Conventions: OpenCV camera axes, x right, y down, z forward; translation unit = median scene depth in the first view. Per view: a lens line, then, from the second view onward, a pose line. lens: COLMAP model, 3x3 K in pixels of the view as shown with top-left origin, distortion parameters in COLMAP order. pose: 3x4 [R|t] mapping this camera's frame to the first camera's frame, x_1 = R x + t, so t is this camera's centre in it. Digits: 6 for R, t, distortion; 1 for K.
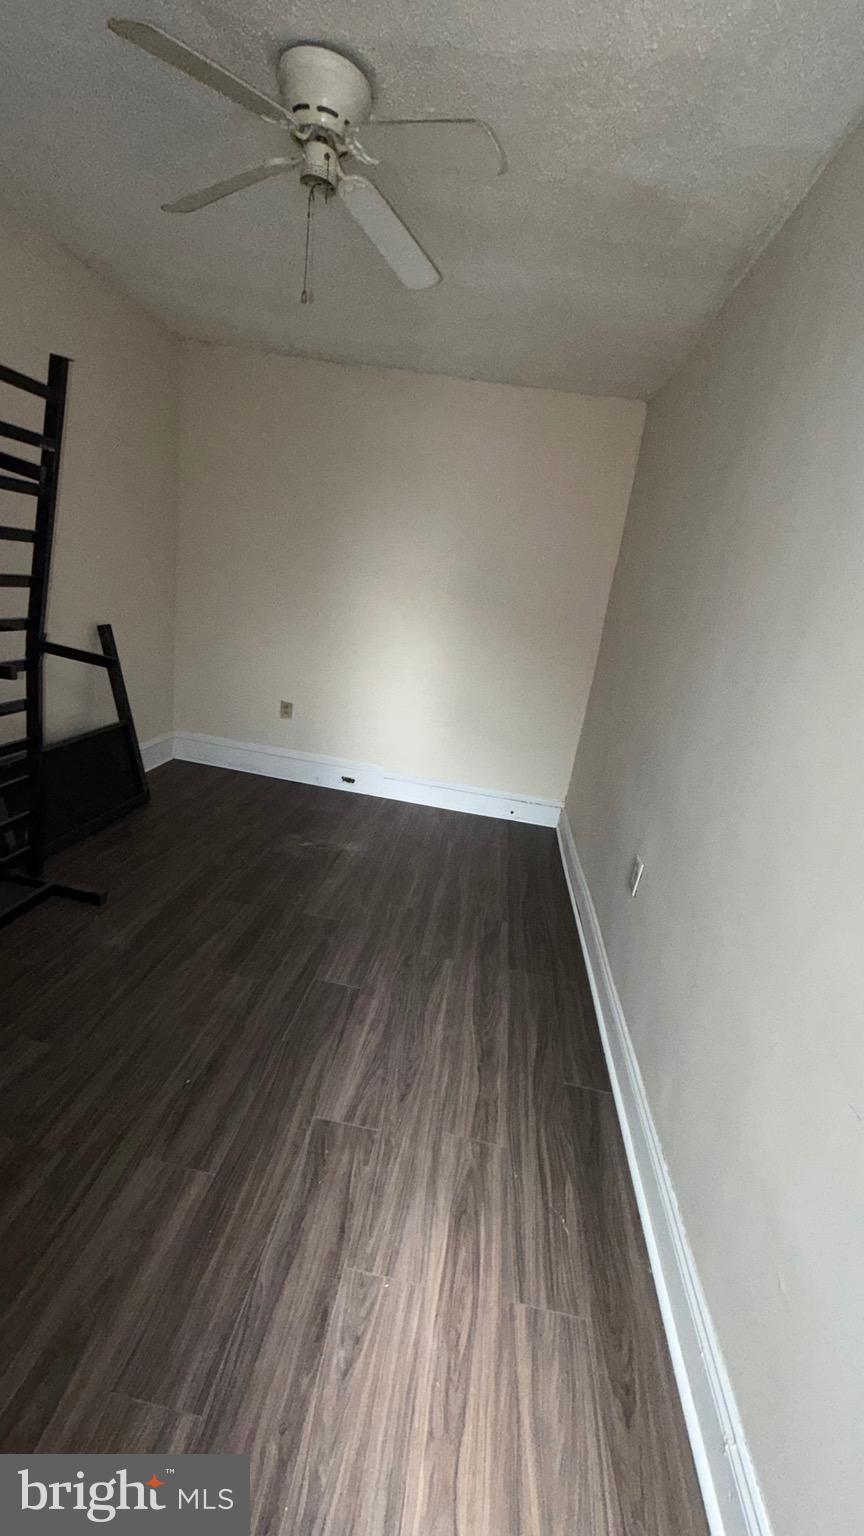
lens RADIAL K [[607.7, 0, 435.3], [0, 607.7, 765.3], [0, 0, 1]] dist [-0.000973, -0.000403]
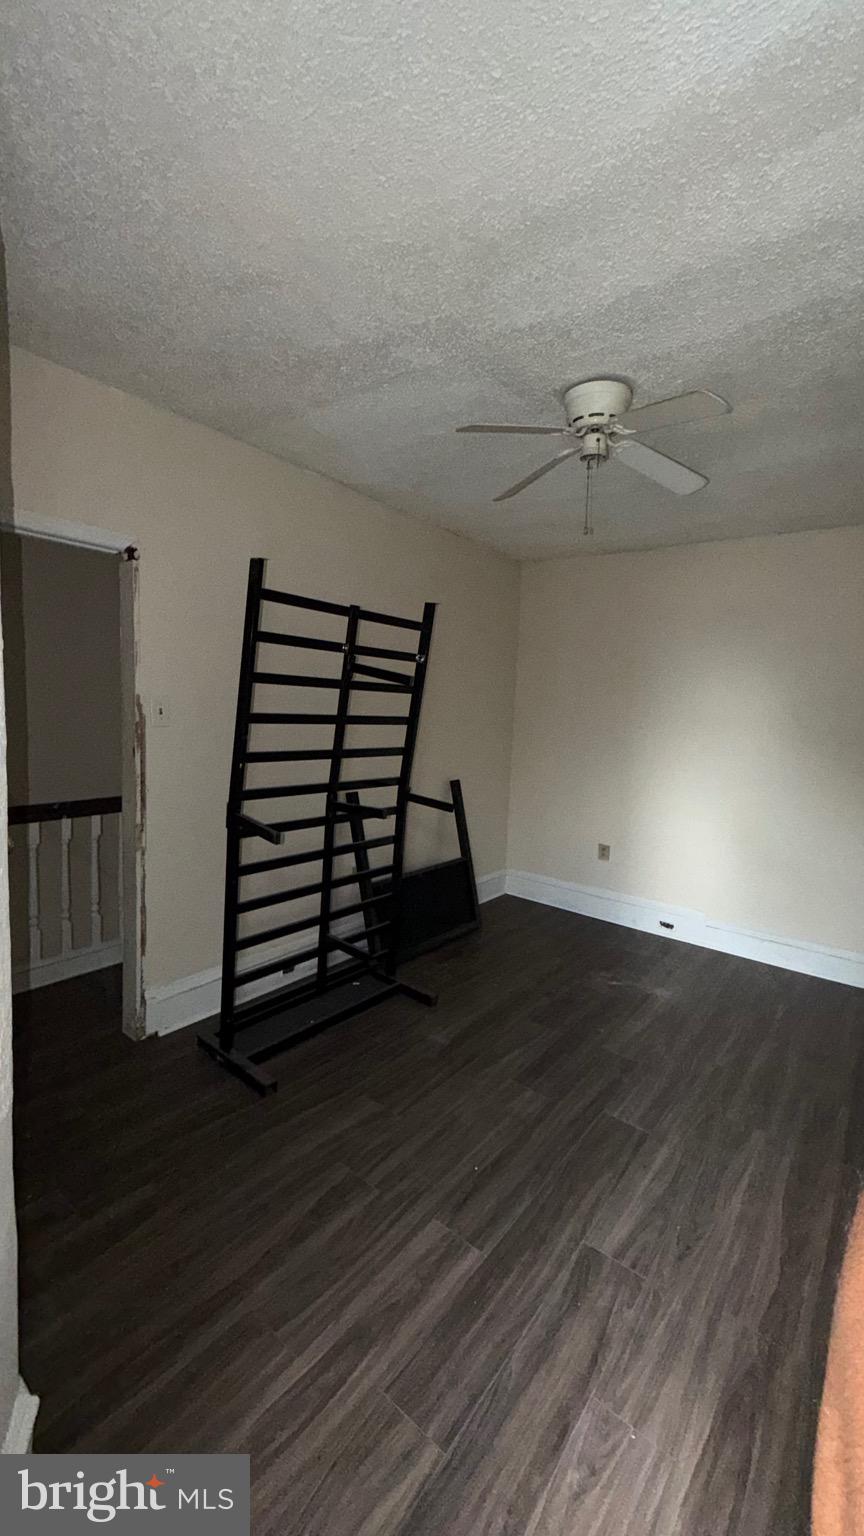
lens RADIAL K [[607.7, 0, 435.3], [0, 607.7, 765.3], [0, 0, 1]] dist [-0.000973, -0.000403]
pose [[0.851771, -0.056773, -0.520829, 0.138490], [-0.071767, 0.972097, -0.223331, 0.041350], [0.518976, 0.227605, 0.823930, -0.124594]]
